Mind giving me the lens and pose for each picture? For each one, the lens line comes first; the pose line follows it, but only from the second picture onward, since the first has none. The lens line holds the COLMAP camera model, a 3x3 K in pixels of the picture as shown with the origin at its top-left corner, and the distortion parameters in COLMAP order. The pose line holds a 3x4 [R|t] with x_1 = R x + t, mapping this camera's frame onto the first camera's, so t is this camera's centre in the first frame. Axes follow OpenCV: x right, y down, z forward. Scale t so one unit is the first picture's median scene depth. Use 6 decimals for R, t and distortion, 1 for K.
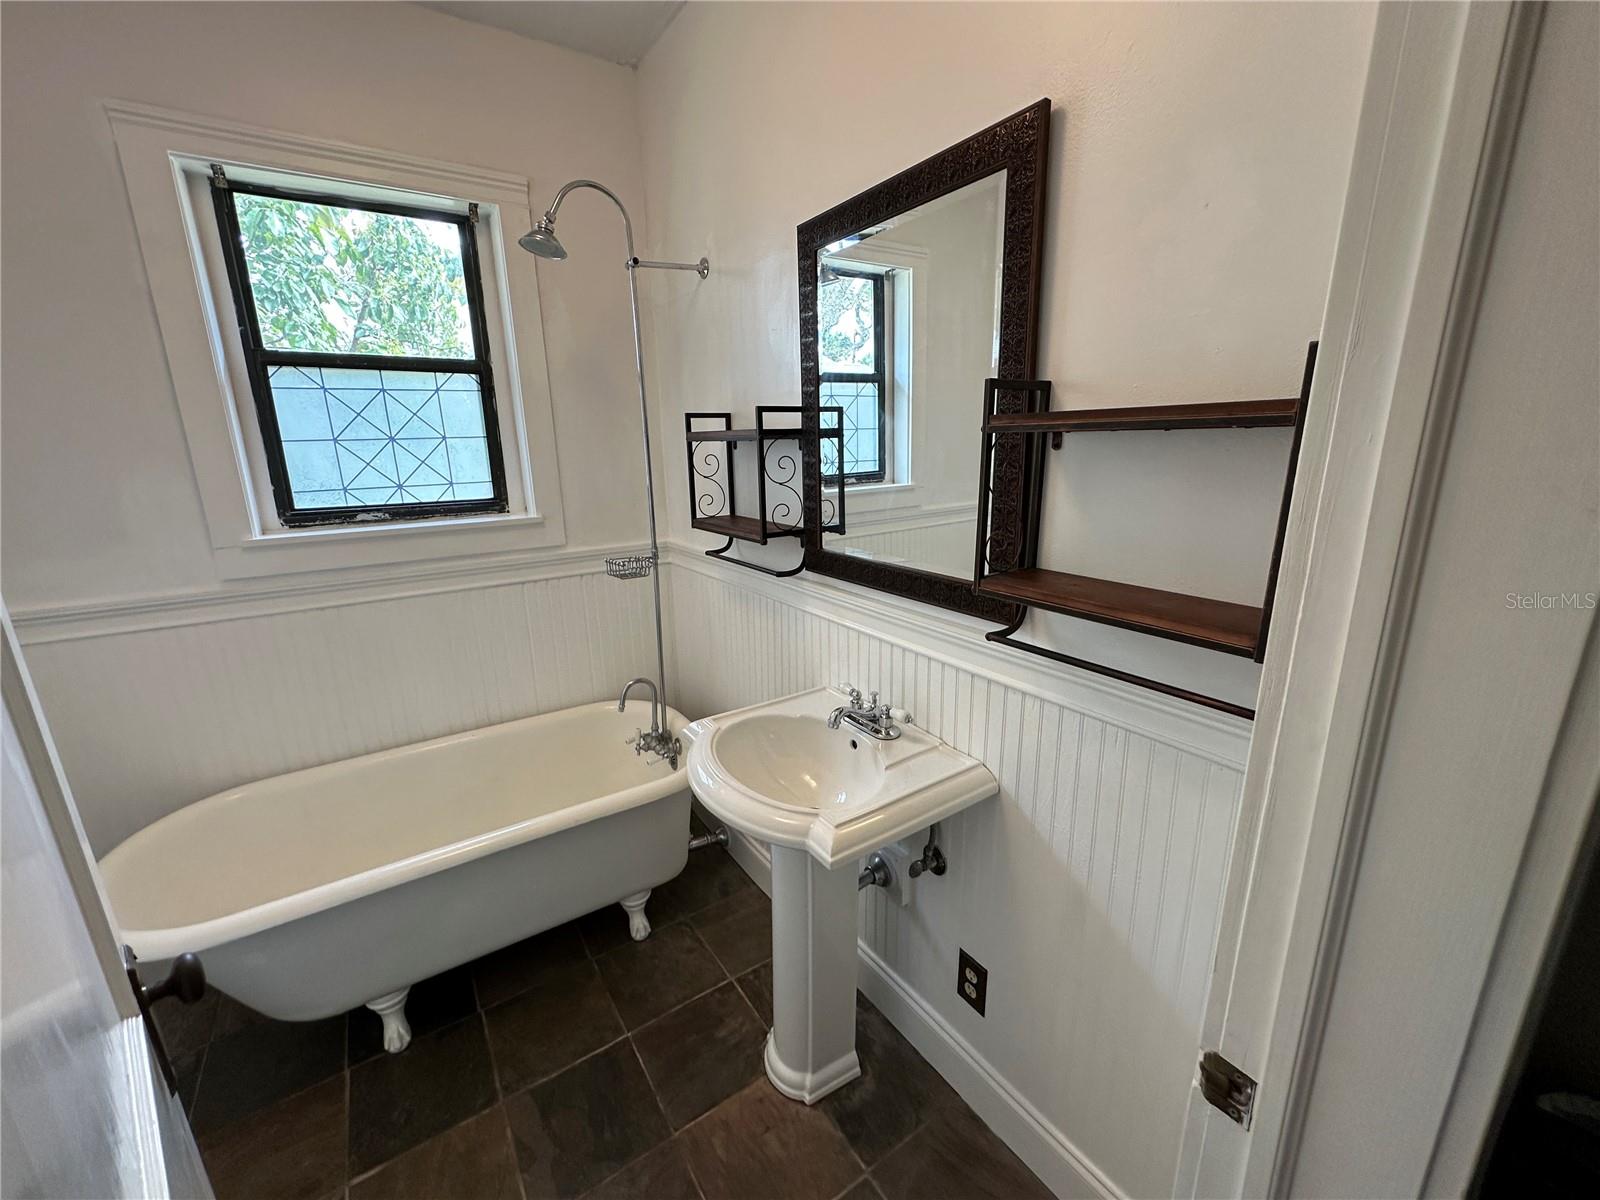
lens RADIAL K [[638.7, 0, 797.9], [0, 638.7, 599.5], [0, 0, 1]] dist [-0.005086, 0.000529]
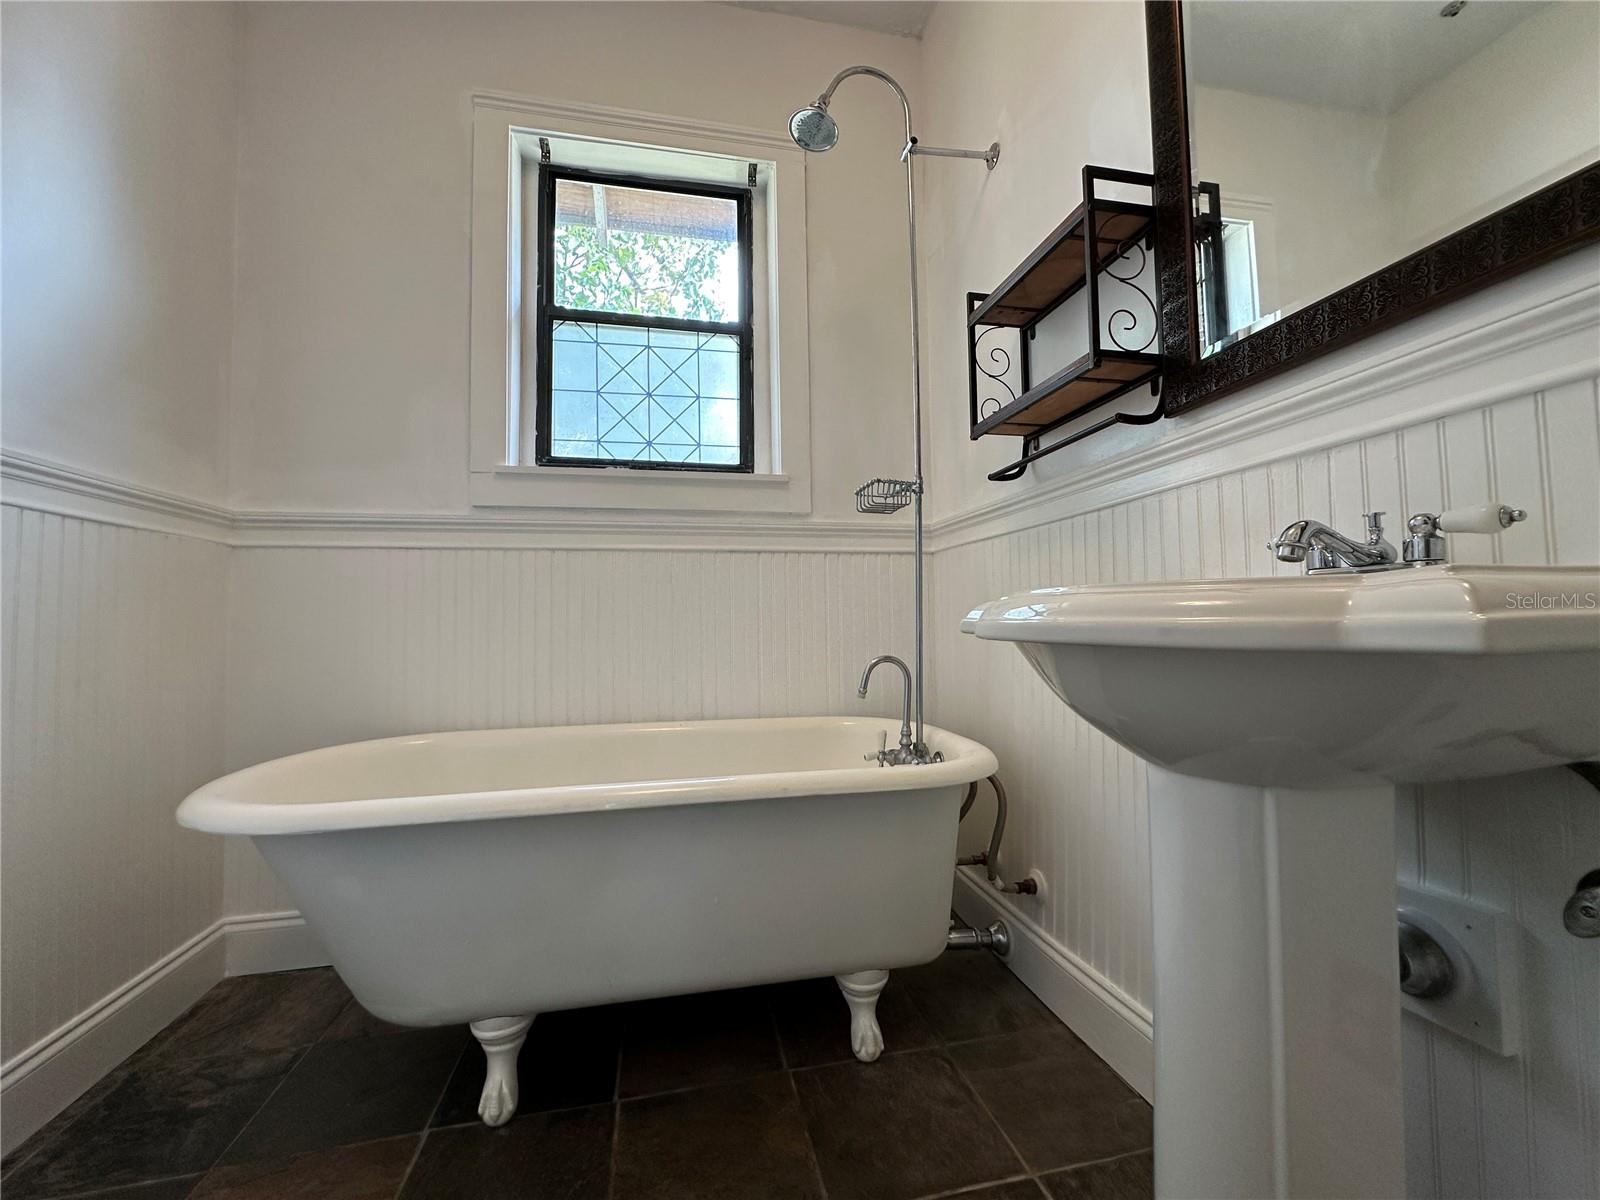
lens RADIAL K [[638.7, 0, 797.9], [0, 638.7, 599.5], [0, 0, 1]] dist [-0.005086, 0.000529]
pose [[0.927960, -0.009362, -0.372563, -0.078475], [-0.093962, 0.961512, -0.258197, 0.276138], [0.360641, 0.274603, 0.891365, 0.319517]]
